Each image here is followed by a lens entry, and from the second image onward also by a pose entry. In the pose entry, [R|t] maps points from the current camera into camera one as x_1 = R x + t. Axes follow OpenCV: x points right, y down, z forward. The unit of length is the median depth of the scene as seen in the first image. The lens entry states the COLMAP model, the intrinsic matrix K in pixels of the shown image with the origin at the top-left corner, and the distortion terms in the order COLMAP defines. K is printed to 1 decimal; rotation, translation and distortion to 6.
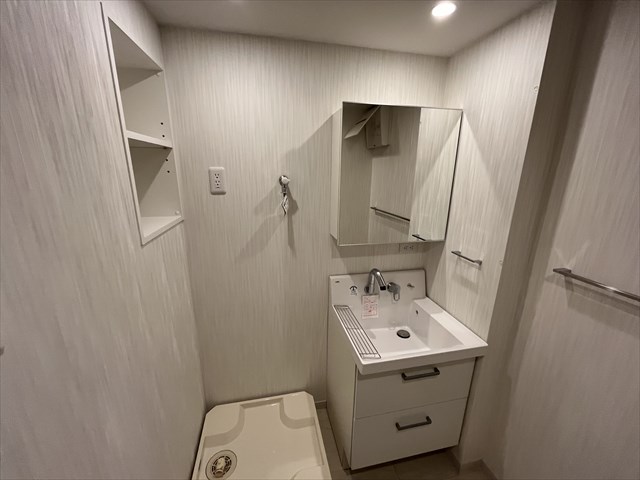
lens RADIAL K [[260.5, 0, 319.5], [0, 260.5, 239.2], [0, 0, 1]] dist [-0.000668, -0.000650]
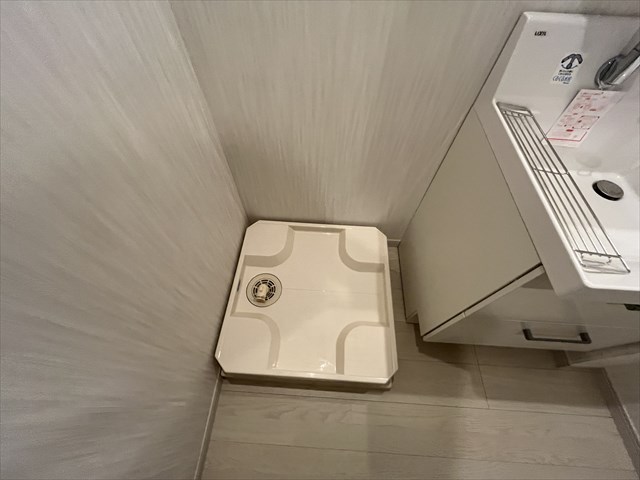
lens RADIAL K [[260.5, 0, 319.2], [0, 260.5, 239.8], [0, 0, 1]] dist [-0.000668, -0.000650]
pose [[0.962377, 0.231311, -0.142569, -0.106670], [-0.072407, 0.724036, 0.685951, 0.144193], [0.261893, -0.649820, 0.713544, 0.471859]]
